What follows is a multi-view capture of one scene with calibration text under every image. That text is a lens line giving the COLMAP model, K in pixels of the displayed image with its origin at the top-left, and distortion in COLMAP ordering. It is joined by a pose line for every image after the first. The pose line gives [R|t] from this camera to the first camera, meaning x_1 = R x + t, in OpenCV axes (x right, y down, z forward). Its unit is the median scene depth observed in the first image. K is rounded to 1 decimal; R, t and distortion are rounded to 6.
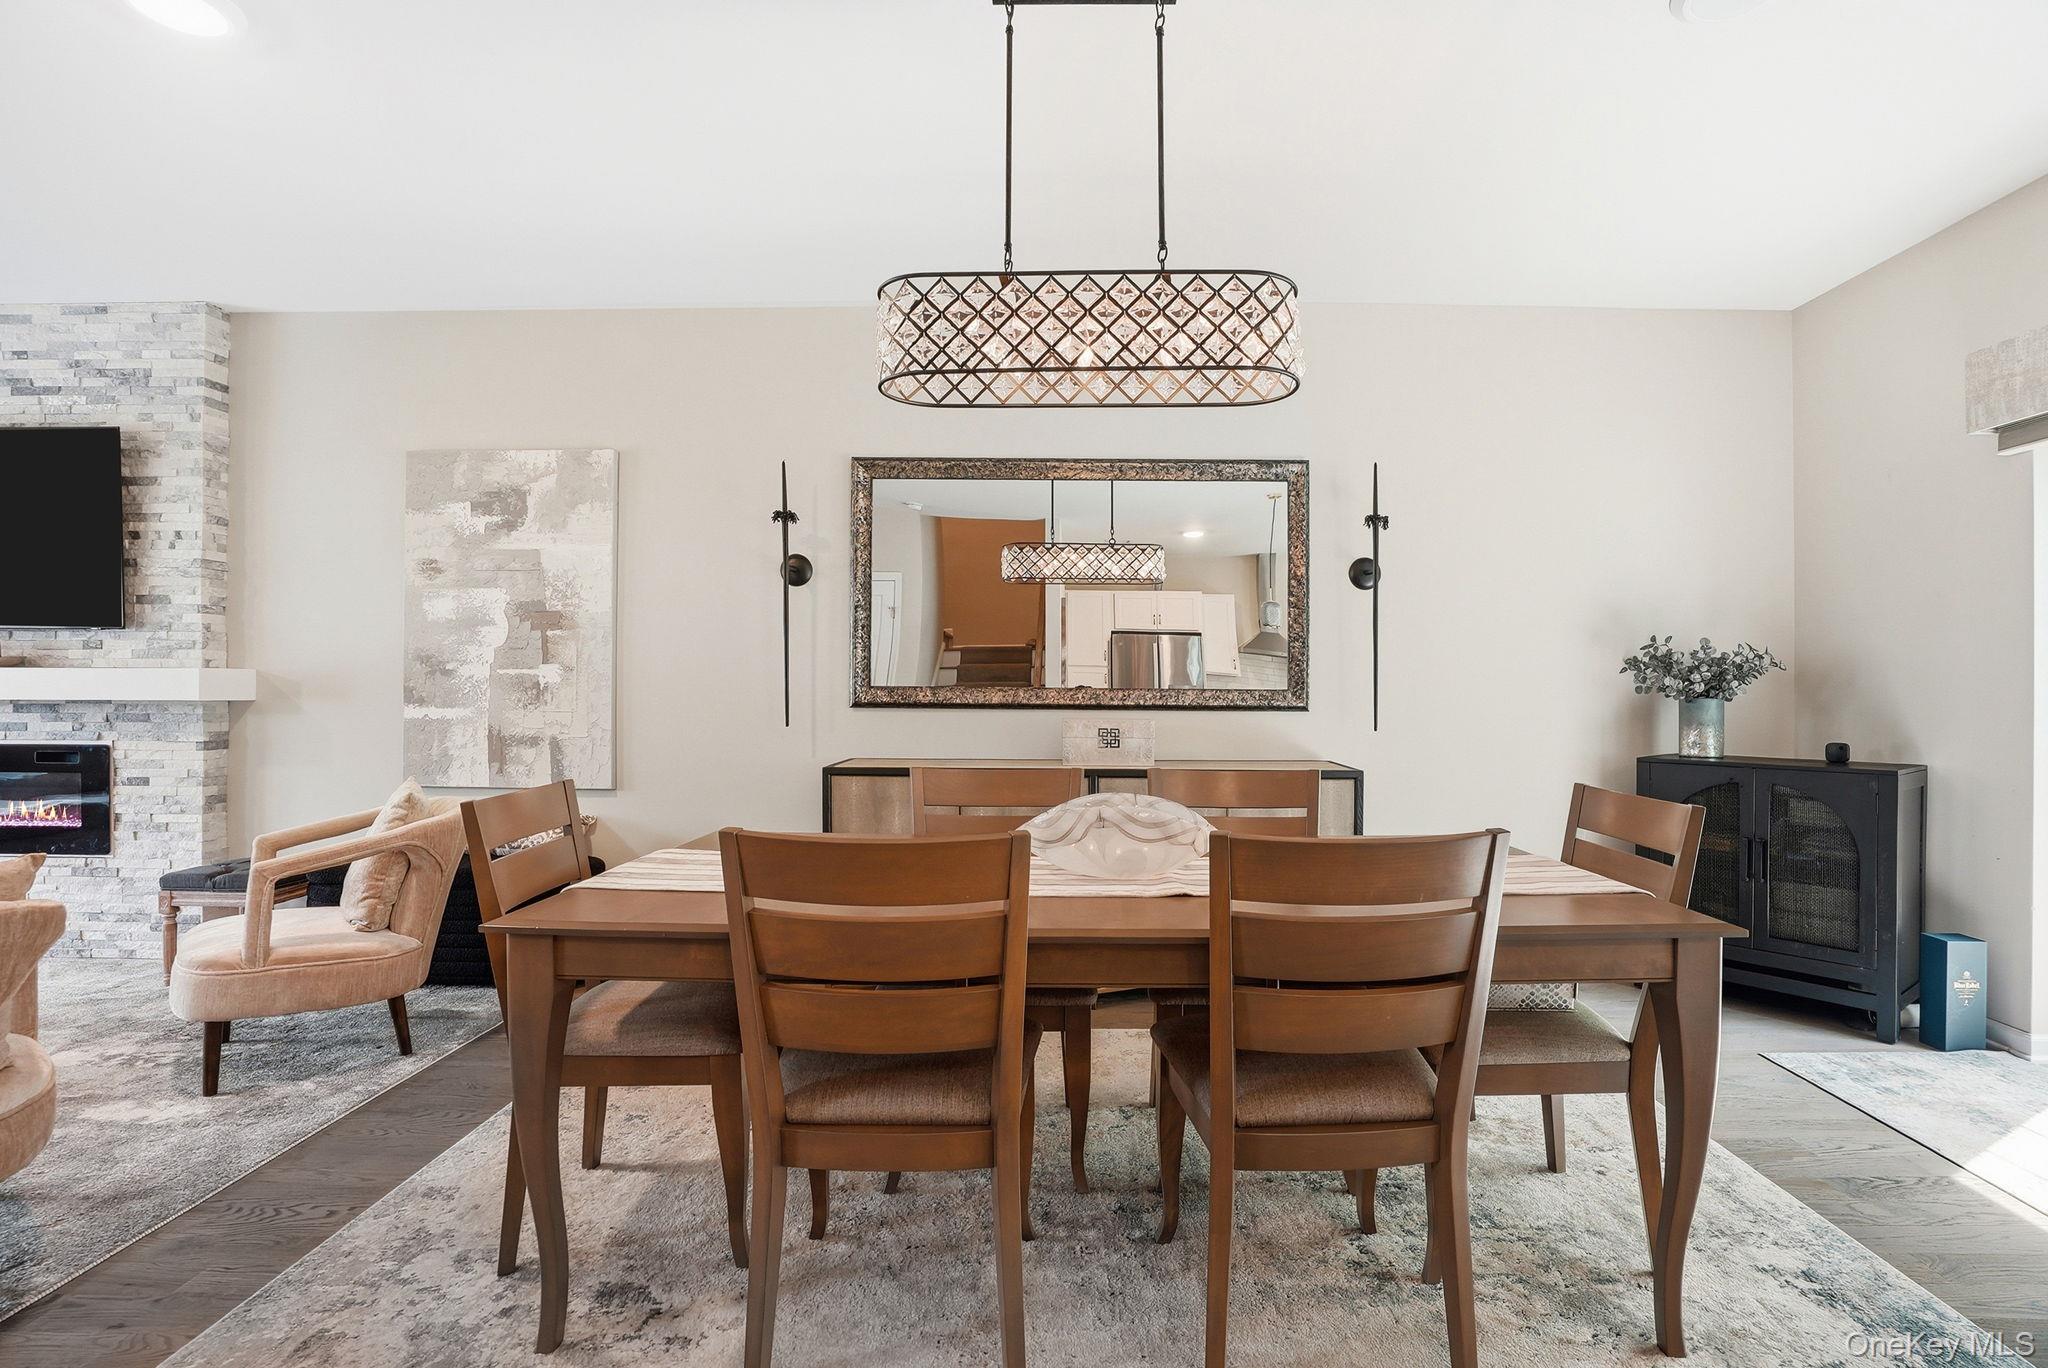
lens RADIAL K [[934.6, 0, 1025.7], [0, 934.6, 694.1], [0, 0, 1]] dist [-0.031793, 0.008757]
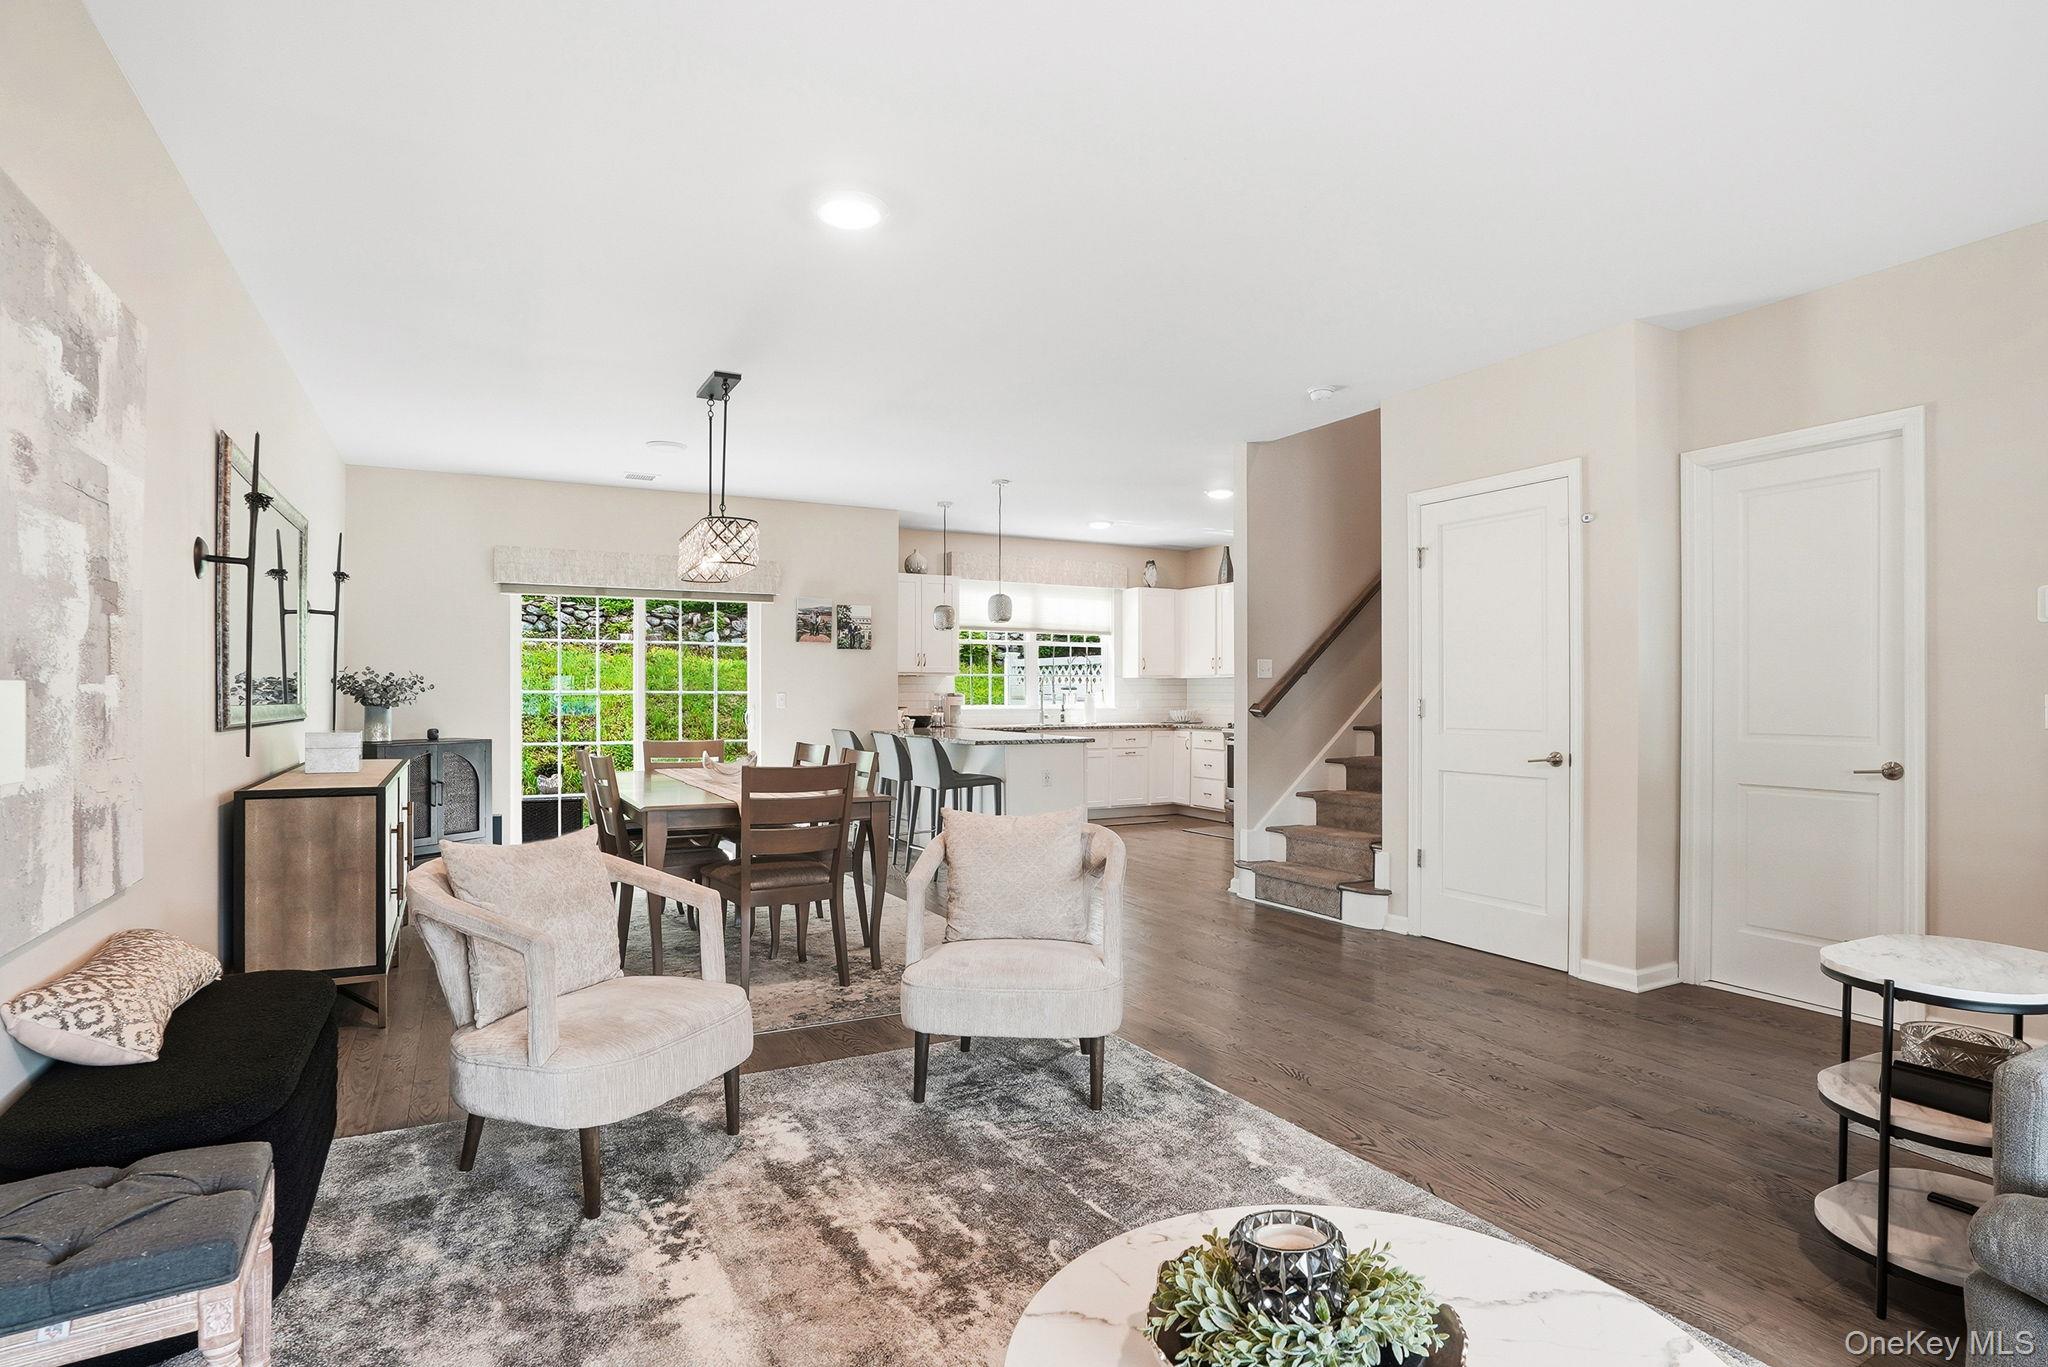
lens RADIAL K [[963.7, 0, 1040.8], [0, 963.7, 692.8], [0, 0, 1]] dist [-0.041825, 0.002201]
pose [[-0.500468, -0.000957, 0.865755, -1.296914], [0.003515, 0.999989, 0.003137, -0.020098], [-0.865748, 0.004613, -0.500459, 0.801569]]
